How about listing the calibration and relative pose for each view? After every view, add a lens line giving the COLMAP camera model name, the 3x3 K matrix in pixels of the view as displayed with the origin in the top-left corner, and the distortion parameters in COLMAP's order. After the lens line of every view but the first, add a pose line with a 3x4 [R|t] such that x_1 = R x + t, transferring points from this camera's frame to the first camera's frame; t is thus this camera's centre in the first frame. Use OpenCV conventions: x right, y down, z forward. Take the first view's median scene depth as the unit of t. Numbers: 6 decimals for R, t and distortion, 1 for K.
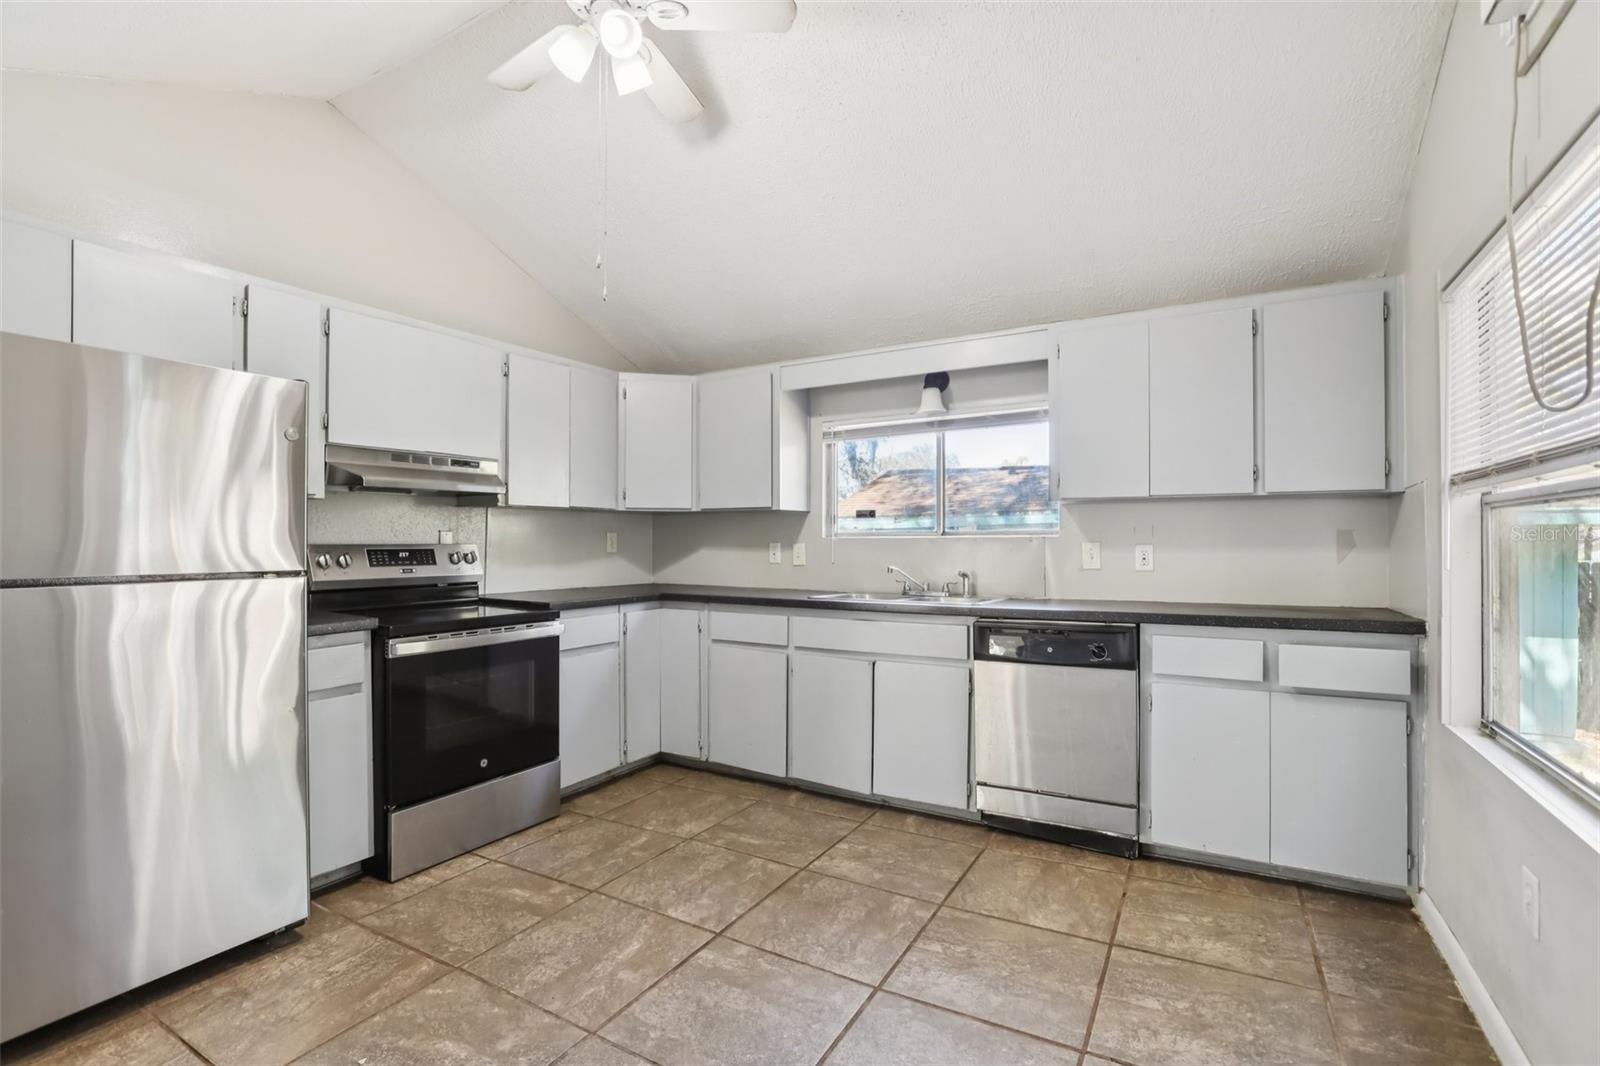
lens RADIAL K [[727.9, 0, 792.7], [0, 727.9, 534.1], [0, 0, 1]] dist [-0.048075, 0.011938]
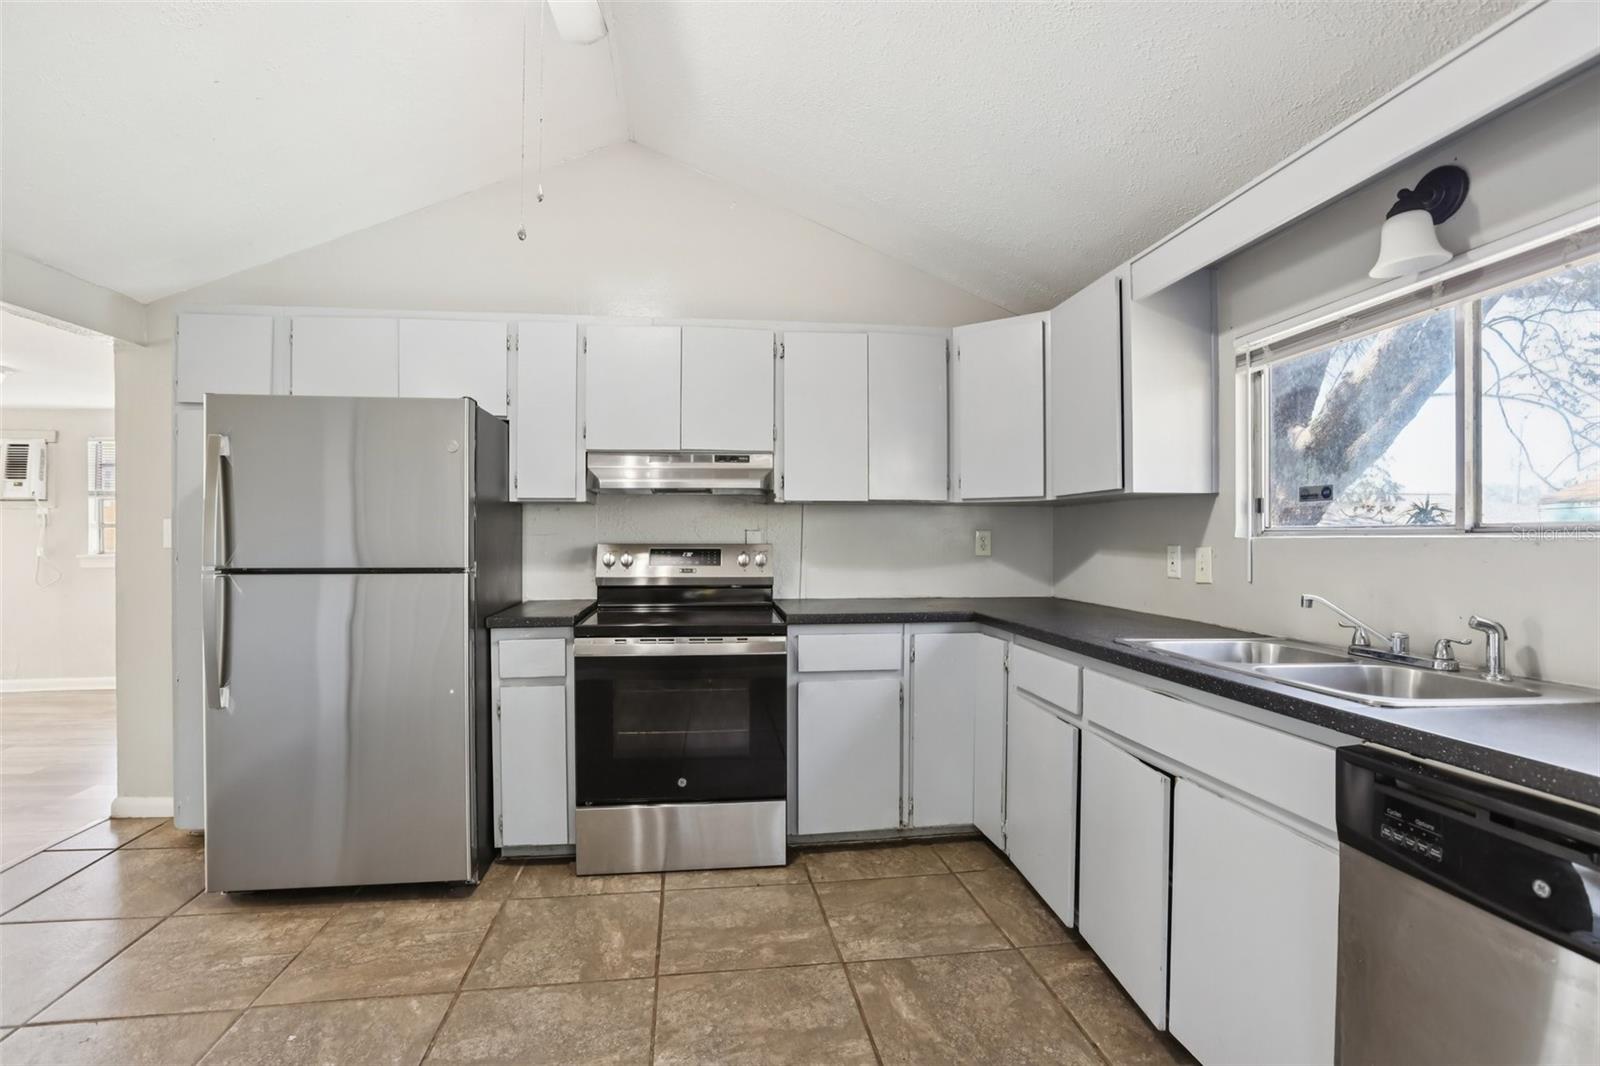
lens RADIAL K [[727.9, 0, 791.9], [0, 727.9, 530.7], [0, 0, 1]] dist [-0.048075, 0.011938]
pose [[0.620107, -0.004809, -0.784503, 0.370057], [0.004530, 0.999986, -0.002549, -0.000904], [0.784504, -0.001973, 0.620120, 0.511402]]
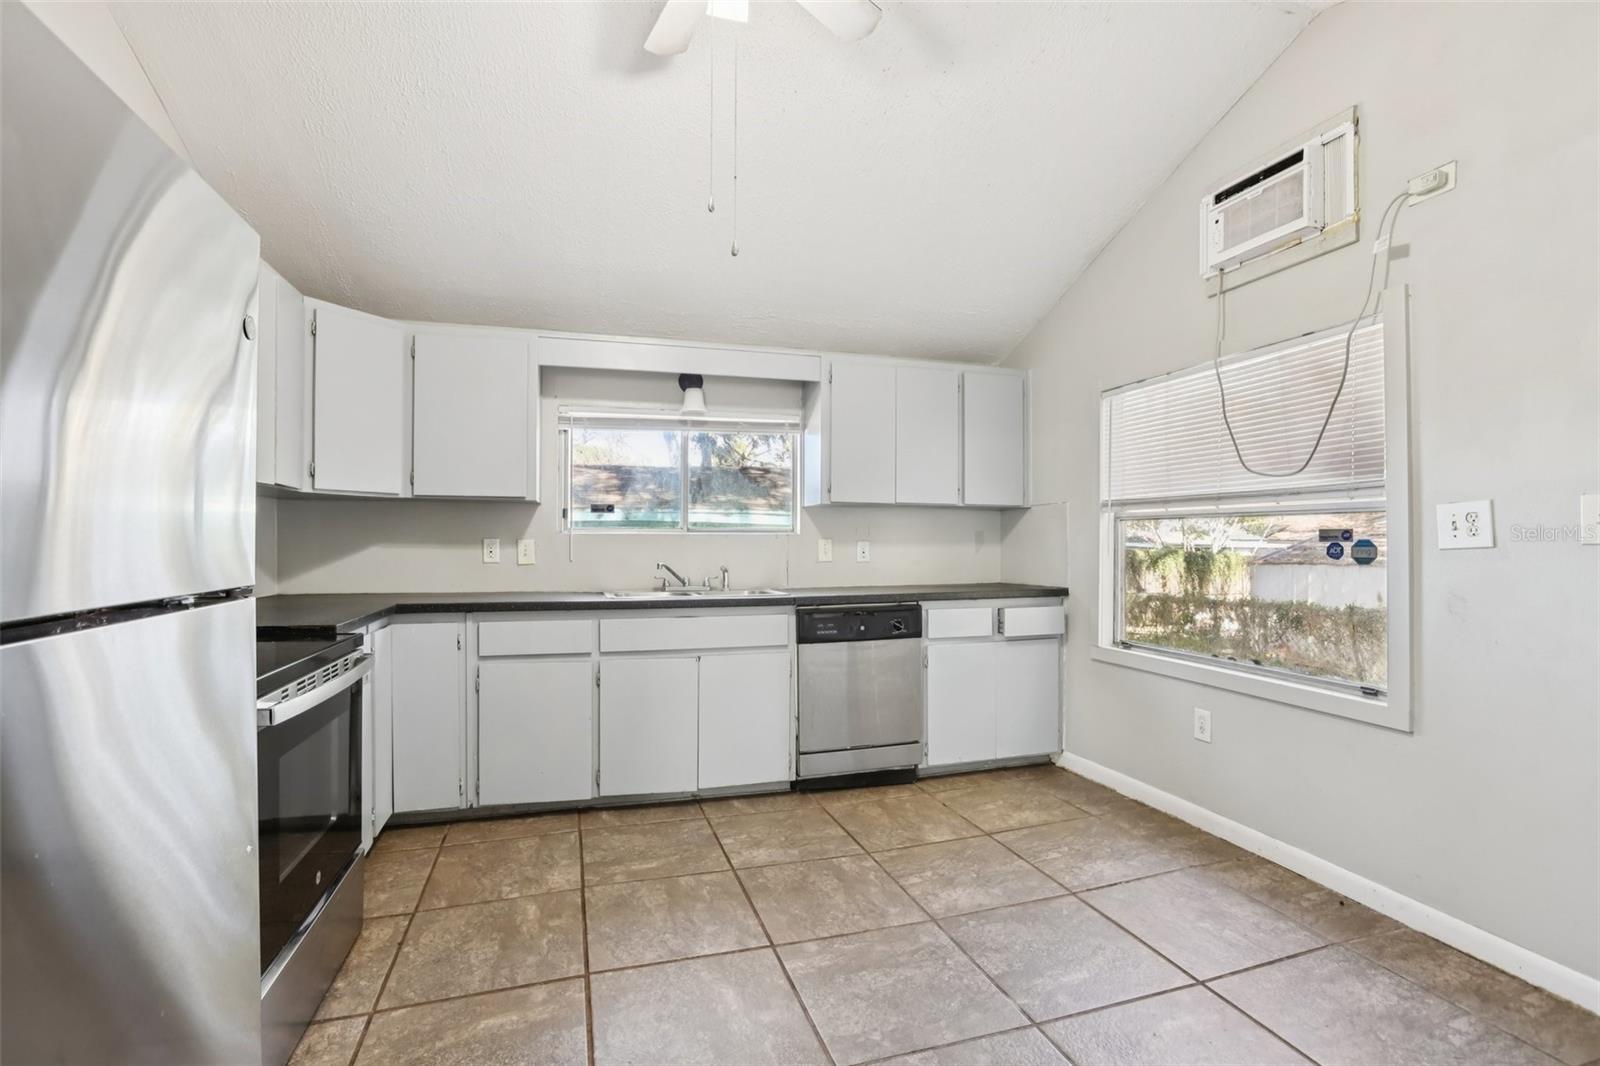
lens RADIAL K [[727.9, 0, 793.0], [0, 727.9, 538.5], [0, 0, 1]] dist [-0.048075, 0.011938]
pose [[0.676222, 0.004099, 0.736687, -0.583371], [-0.011909, 0.999915, 0.005369, 0.005024], [-0.736602, -0.012404, 0.676213, 0.247745]]
